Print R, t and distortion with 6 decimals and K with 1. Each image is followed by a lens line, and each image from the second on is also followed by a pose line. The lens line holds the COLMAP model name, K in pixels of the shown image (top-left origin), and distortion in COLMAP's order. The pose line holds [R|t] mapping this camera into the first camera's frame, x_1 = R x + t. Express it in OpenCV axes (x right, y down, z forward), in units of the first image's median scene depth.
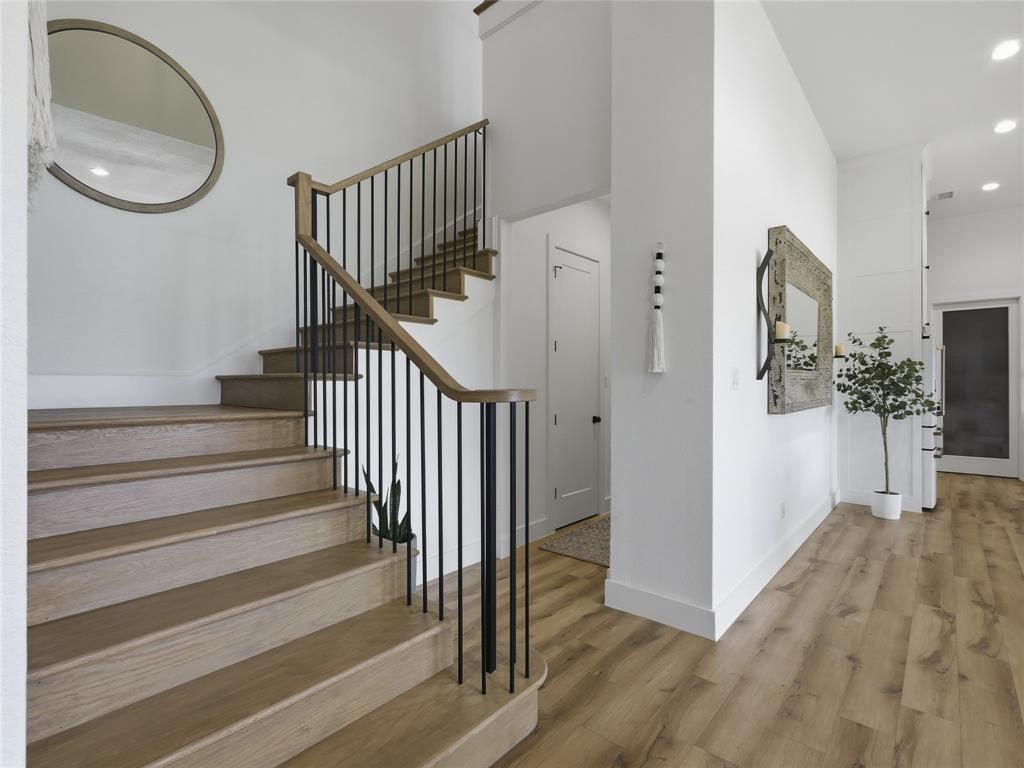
lens RADIAL K [[493.7, 0, 517.4], [0, 493.7, 382.7], [0, 0, 1]] dist [-0.003273, -0.000728]
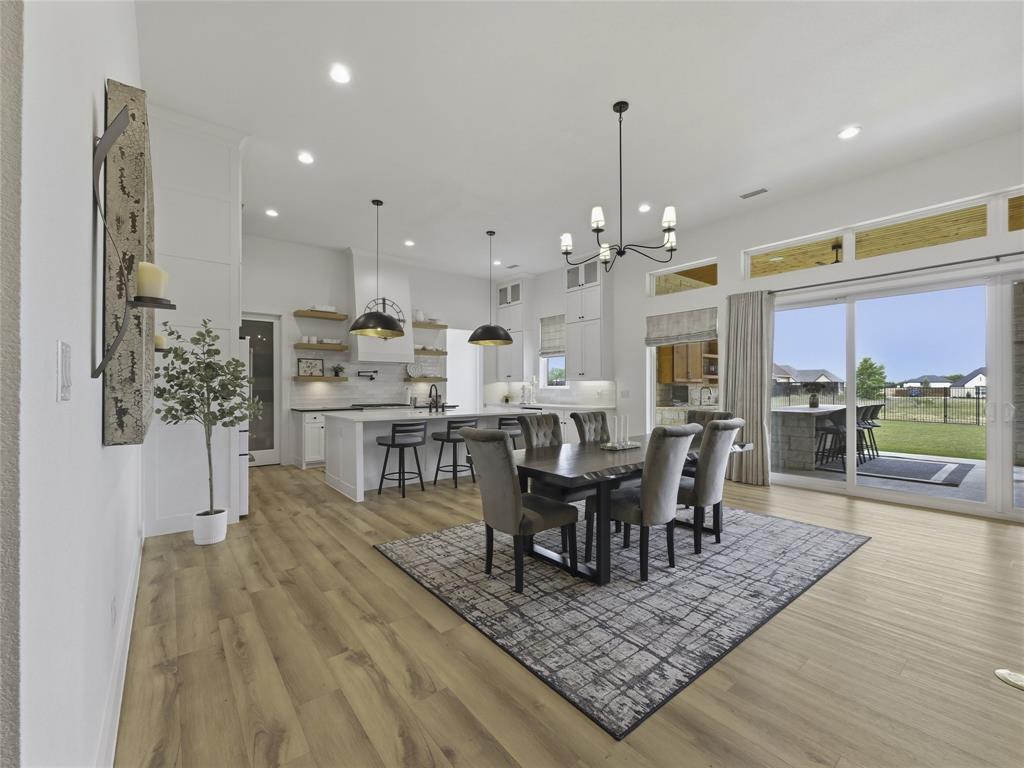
lens RADIAL K [[434.9, 0, 503.3], [0, 434.9, 383.3], [0, 0, 1]] dist [-0.002875, -0.000723]
pose [[0.198130, 0.003092, 0.980171, 0.107740], [0.003244, 0.999987, -0.003810, 0.001532], [-0.980170, 0.003935, 0.198117, 0.355259]]
